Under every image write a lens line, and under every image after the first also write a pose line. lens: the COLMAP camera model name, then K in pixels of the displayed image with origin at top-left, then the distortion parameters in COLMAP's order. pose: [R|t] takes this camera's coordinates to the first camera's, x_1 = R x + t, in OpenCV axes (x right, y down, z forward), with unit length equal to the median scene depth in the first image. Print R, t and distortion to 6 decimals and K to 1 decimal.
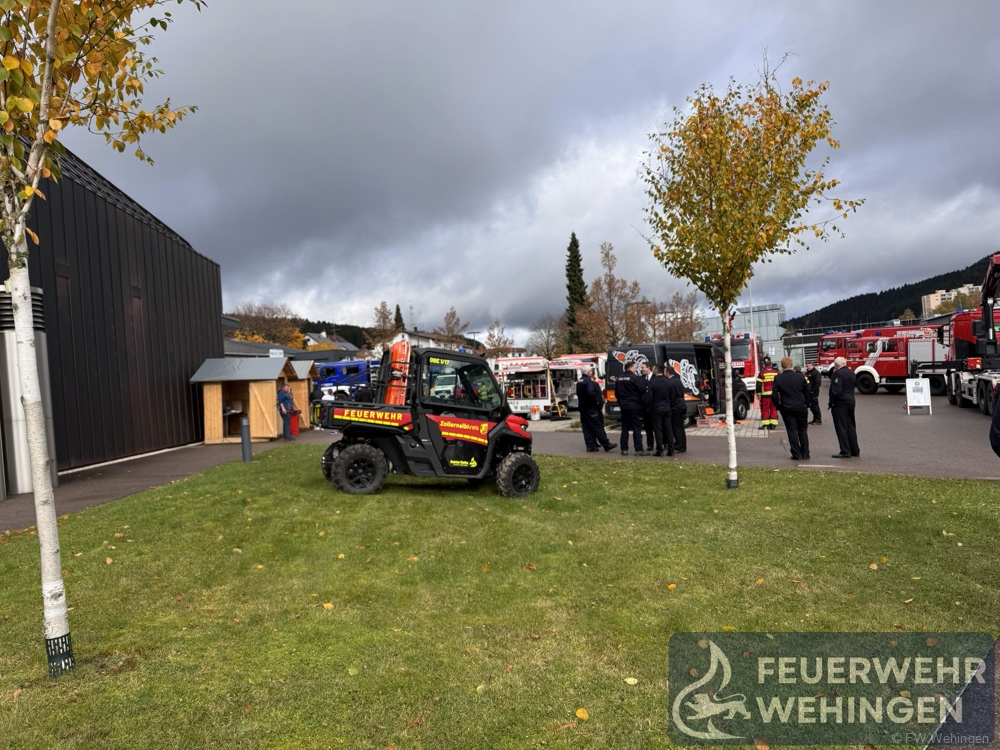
lens RADIAL K [[697.9, 0, 498.6], [0, 697.9, 378.1], [0, 0, 1]] dist [0.011089, 0.001601]
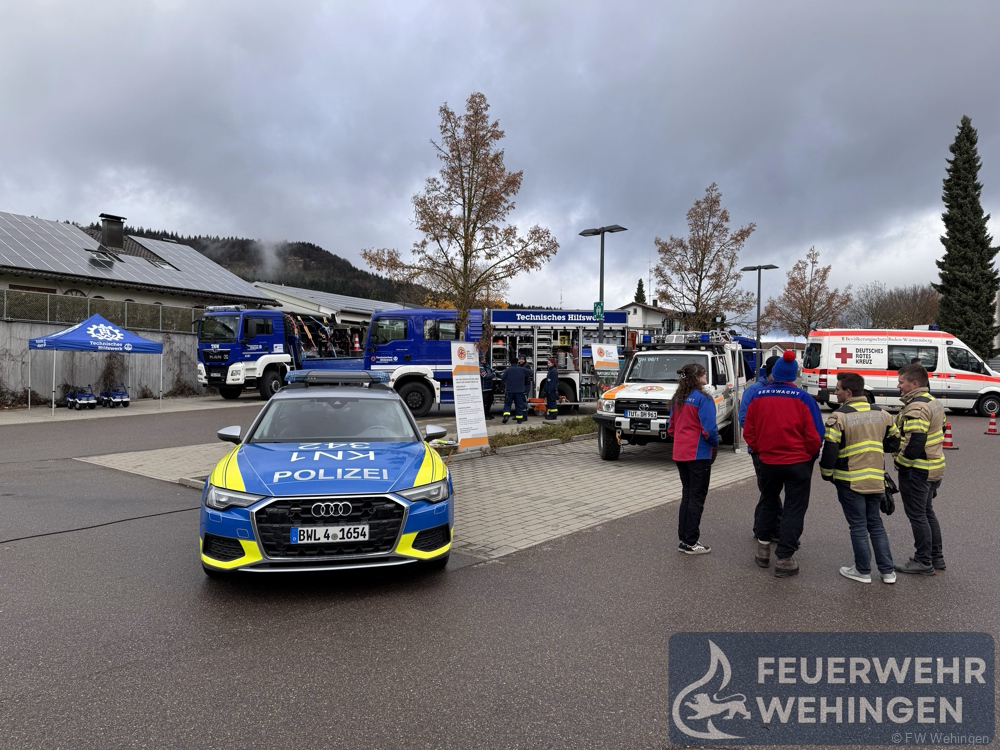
lens RADIAL K [[697.9, 0, 497.9], [0, 697.9, 378.9], [0, 0, 1]] dist [0.011089, 0.001601]
pose [[0.933427, 0.078098, -0.350165, -0.021324], [-0.075991, 0.996912, 0.019778, 0.004699], [0.350628, 0.008148, 0.936479, 0.389463]]
